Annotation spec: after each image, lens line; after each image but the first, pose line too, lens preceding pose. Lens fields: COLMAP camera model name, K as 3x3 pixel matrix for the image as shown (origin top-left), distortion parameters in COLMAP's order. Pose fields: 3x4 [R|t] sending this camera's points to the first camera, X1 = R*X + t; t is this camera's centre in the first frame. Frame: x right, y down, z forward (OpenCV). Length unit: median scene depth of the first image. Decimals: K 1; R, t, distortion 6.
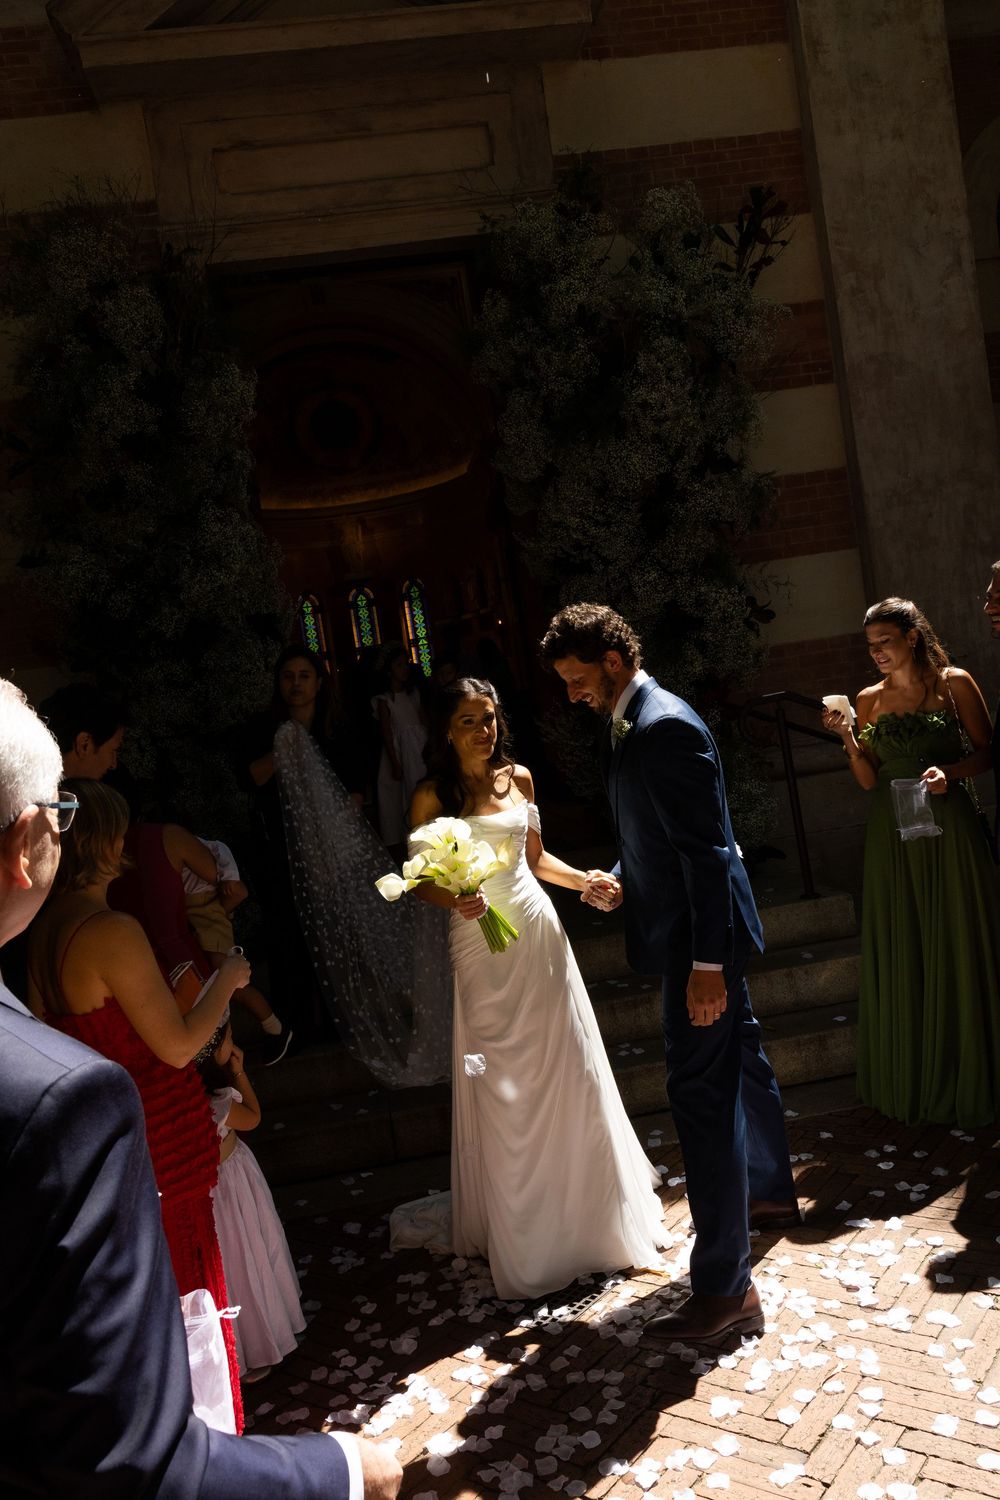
lens RADIAL K [[1157.3, 0, 492.4], [0, 1157.3, 763.3], [0, 0, 1]] dist [0.006600, 0.009239]
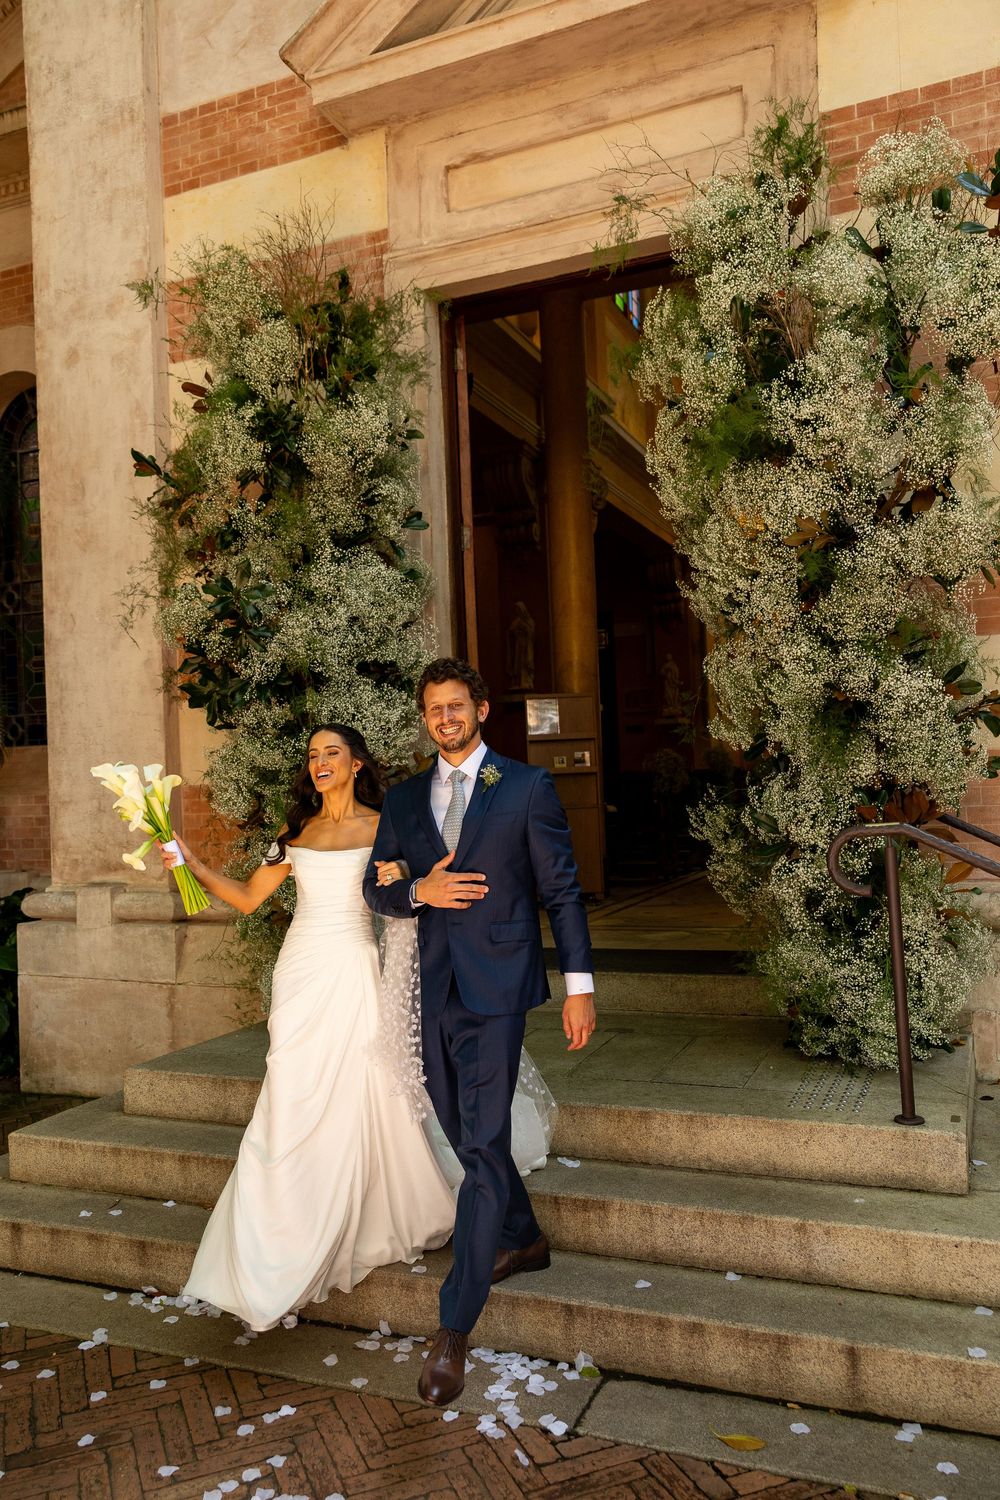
lens RADIAL K [[1157.3, 0, 492.4], [0, 1157.3, 763.3], [0, 0, 1]] dist [0.006600, 0.009239]
pose [[0.864315, 0.109327, -0.490924, 0.335628], [-0.116677, 0.993045, 0.015727, -0.070945], [0.489229, 0.043687, 0.871060, 0.233969]]
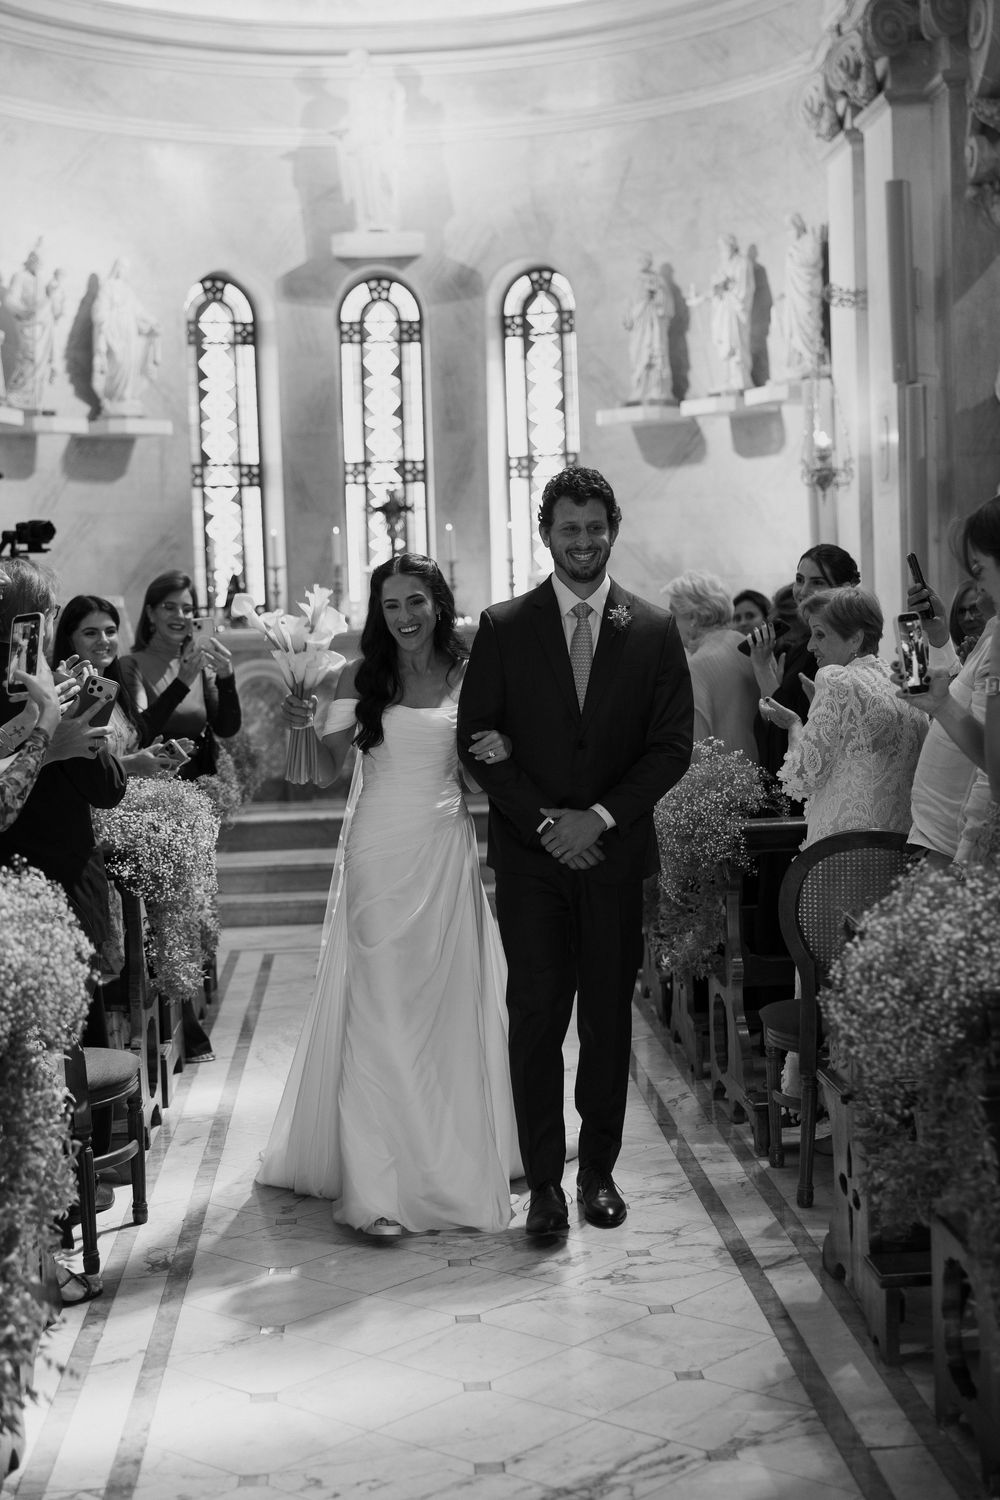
lens RADIAL K [[2291.0, 0, 500.0], [0, 2291.0, 750.0], [0, 0, 1]] dist [0.002322, 0.023104]
pose [[0.991436, 0.121414, -0.048092, -0.144341], [-0.120135, 0.992344, 0.028657, -0.185896], [0.051203, -0.022634, 0.998432, 1.525110]]
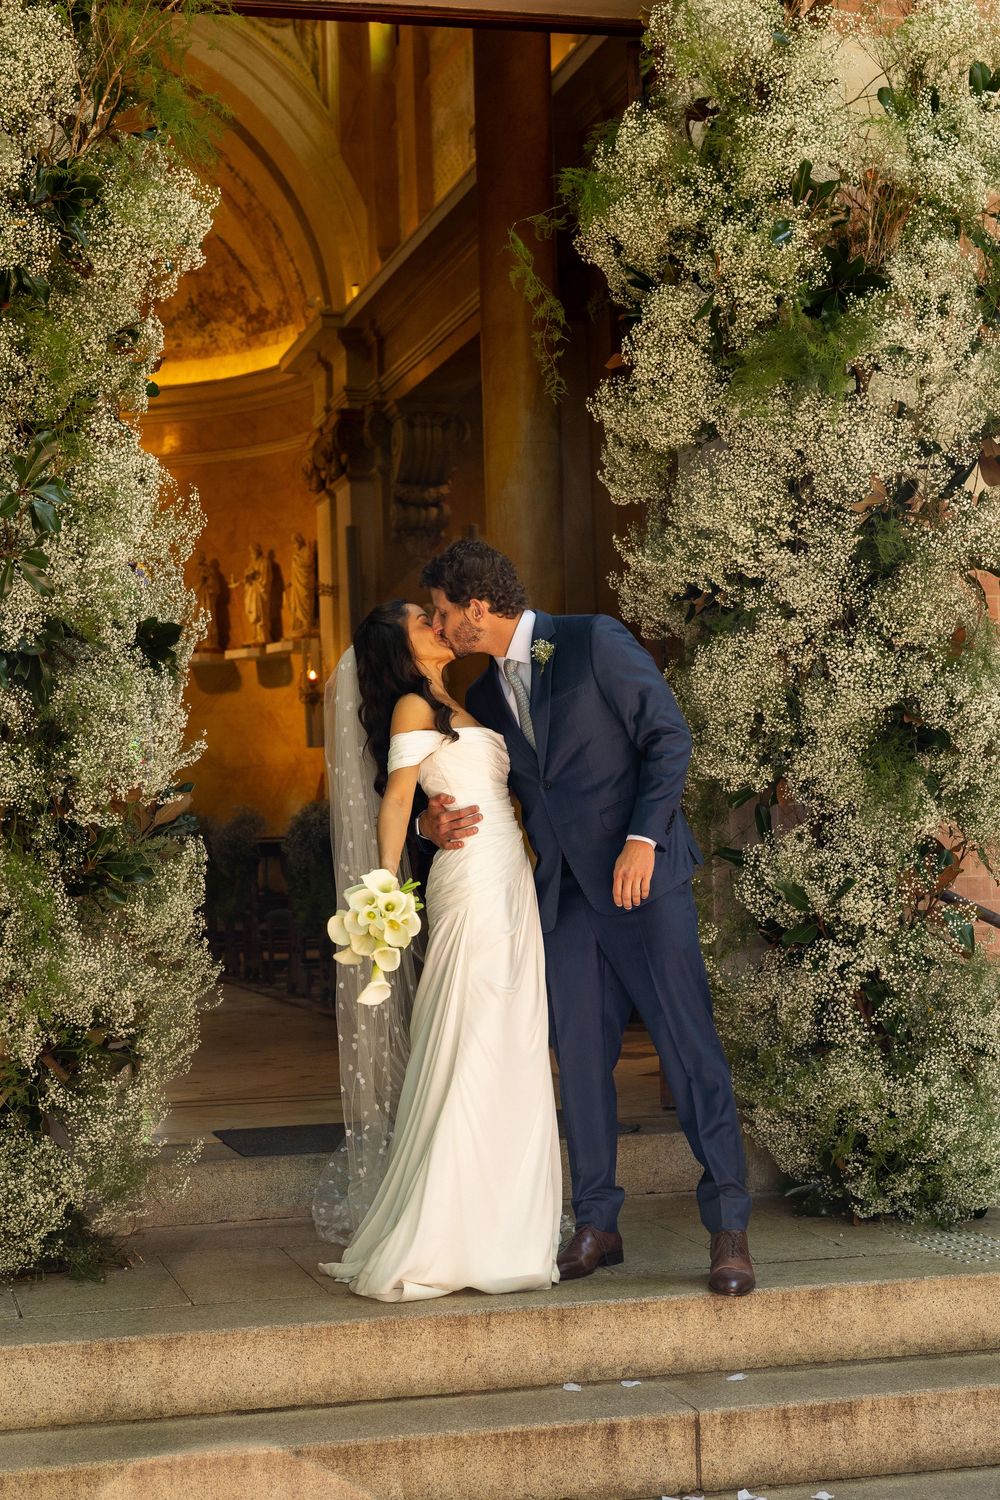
lens RADIAL K [[2475.9, 0, 480.1], [0, 2475.9, 748.5], [0, 0, 1]] dist [0.012502, 0.079887]
pose [[0.984265, 0.127378, 0.122465, -0.181484], [-0.115142, 0.988067, -0.102301, 0.027874], [-0.134035, 0.086591, 0.987186, -0.140879]]
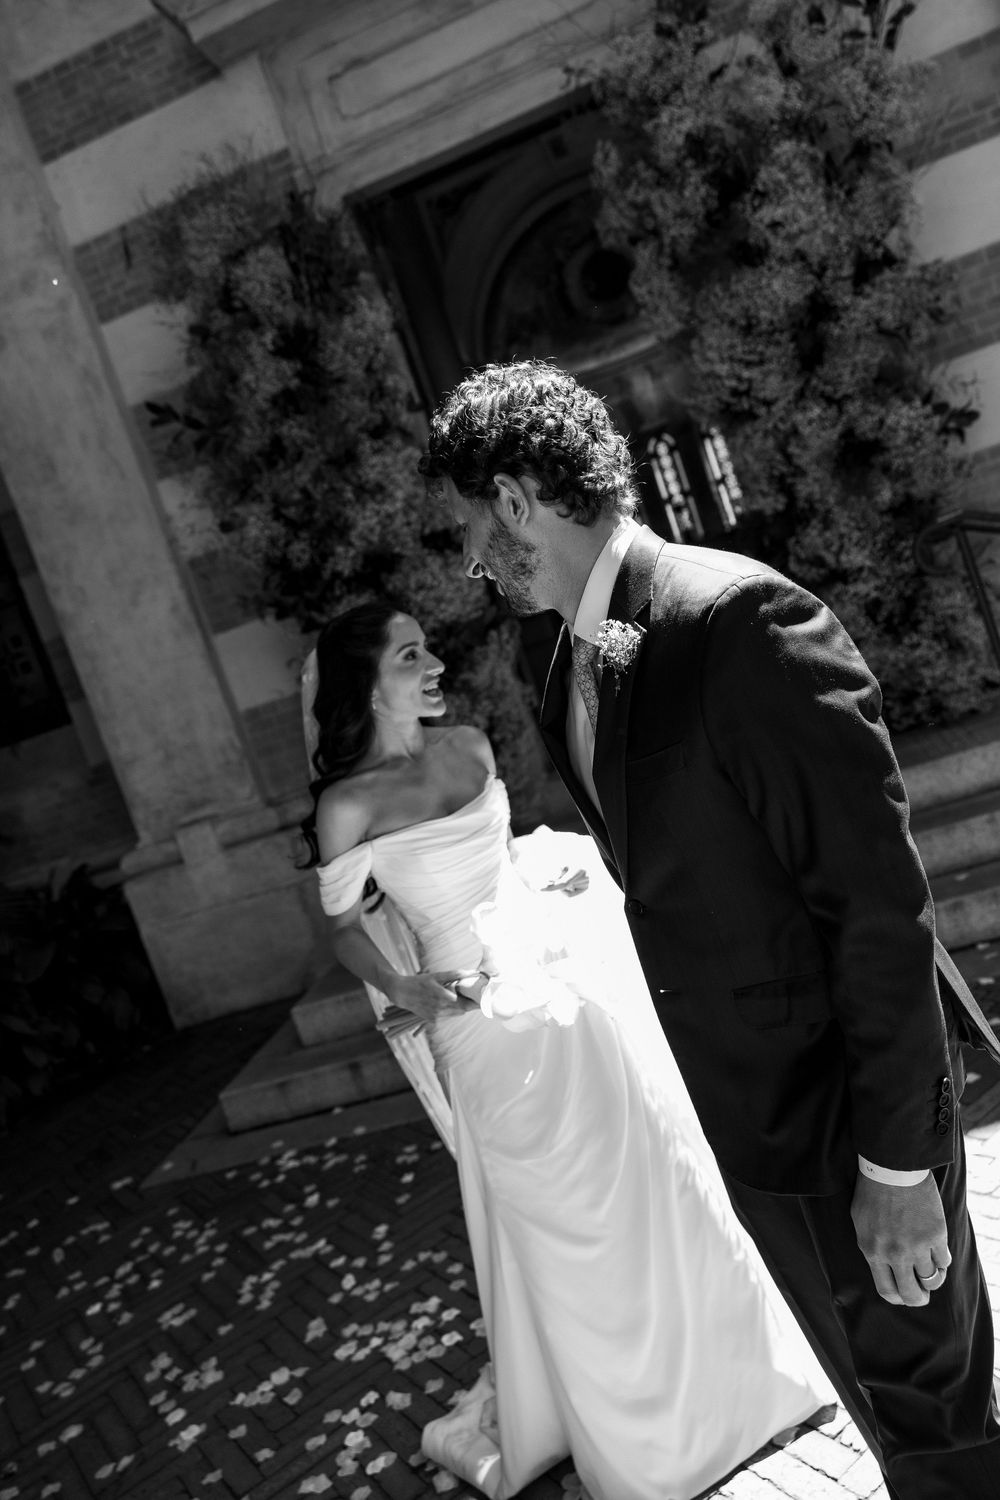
lens RADIAL K [[1145.9, 0, 500.0], [0, 1145.9, 750.0], [0, 0, 1]] dist [0.000558, 0.001407]
pose [[0.938107, -0.134006, -0.319369, 0.153651], [0.172028, 0.980611, 0.093851, -0.022323], [0.300601, -0.142983, 0.942971, 0.017311]]
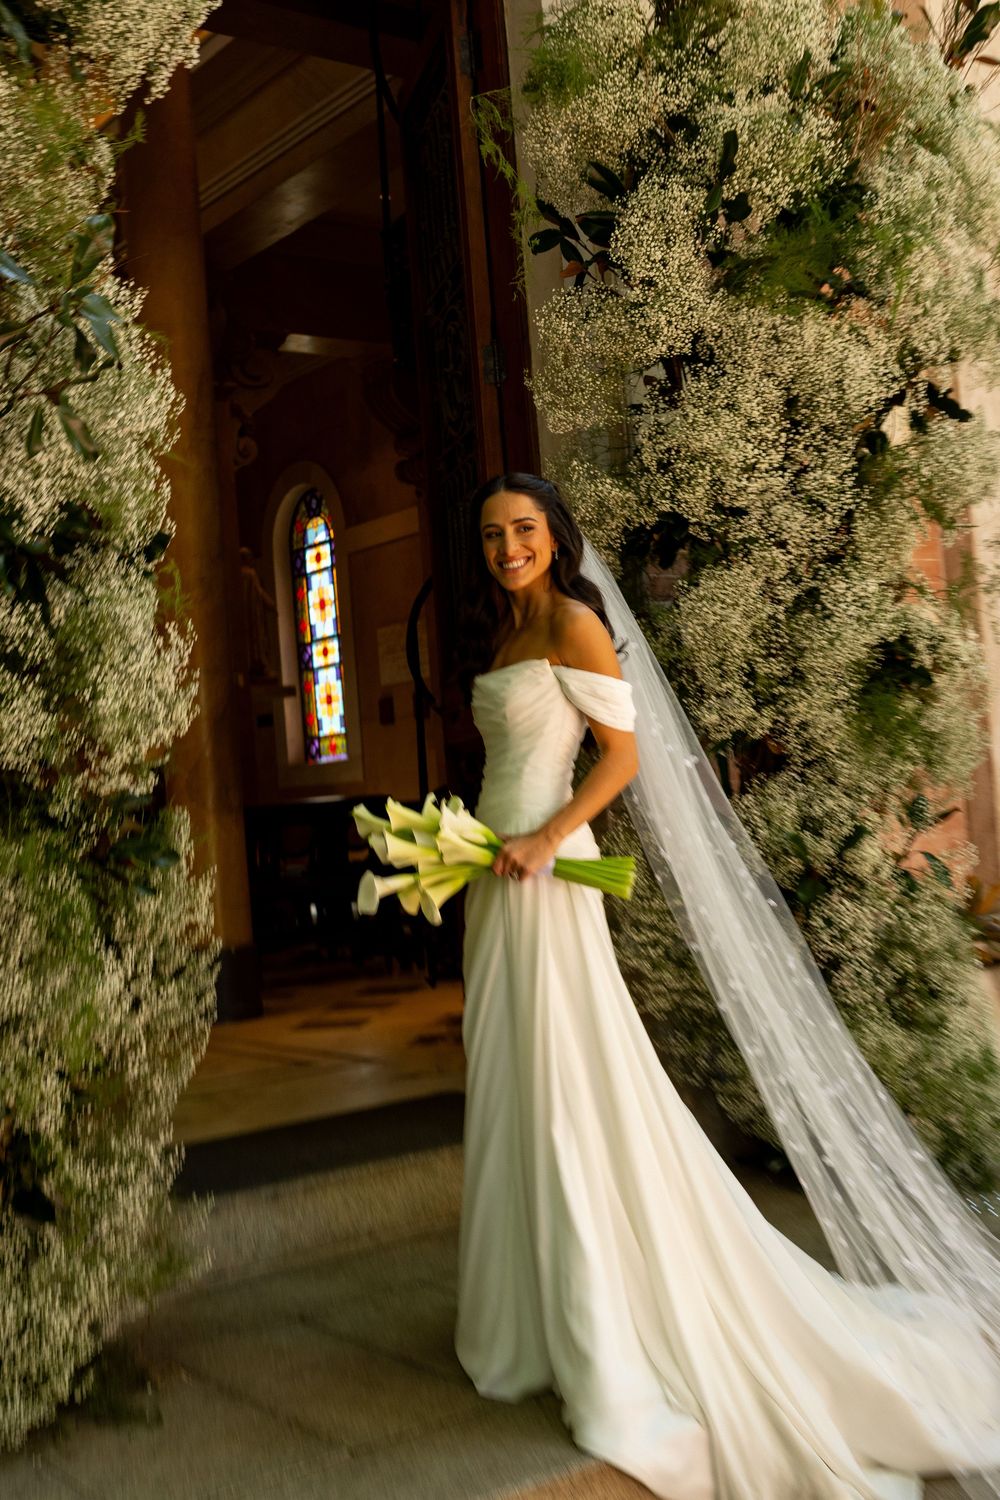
lens RADIAL K [[1742.0, 0, 500.0], [0, 1742.0, 750.0], [0, 0, 1]] dist [0.010490, 0.012498]
pose [[0.863572, 0.101362, 0.493932, -0.379379], [-0.032375, 0.988711, -0.146293, 0.033462], [-0.503185, 0.110344, 0.857105, 0.409425]]
